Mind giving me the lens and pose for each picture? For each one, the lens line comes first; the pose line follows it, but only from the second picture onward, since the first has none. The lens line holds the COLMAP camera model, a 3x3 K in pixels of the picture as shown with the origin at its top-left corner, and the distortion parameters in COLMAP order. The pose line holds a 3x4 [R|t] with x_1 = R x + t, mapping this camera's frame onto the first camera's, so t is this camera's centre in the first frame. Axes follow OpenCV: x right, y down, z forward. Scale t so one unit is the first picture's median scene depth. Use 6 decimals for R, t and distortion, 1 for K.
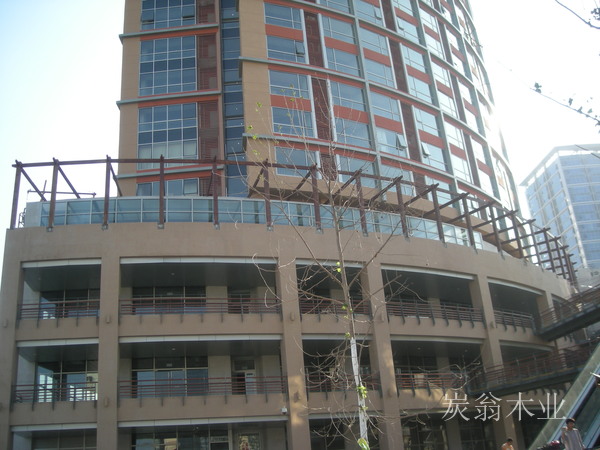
lens RADIAL K [[617.7, 0, 300.0], [0, 617.7, 225.0], [0, 0, 1]] dist [-0.147653, 0.035122]
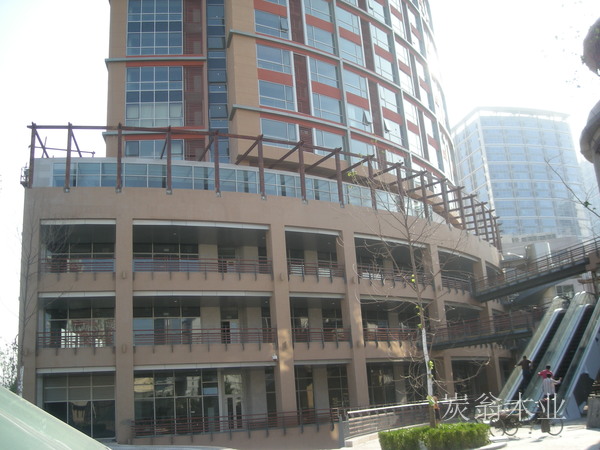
lens RADIAL K [[617.7, 0, 300.0], [0, 617.7, 225.0], [0, 0, 1]] dist [-0.147653, 0.035122]
pose [[0.988015, 0.053276, 0.144873, -0.107778], [-0.068010, 0.992788, 0.098729, -0.046087], [-0.138569, -0.107398, 0.984512, -0.094225]]
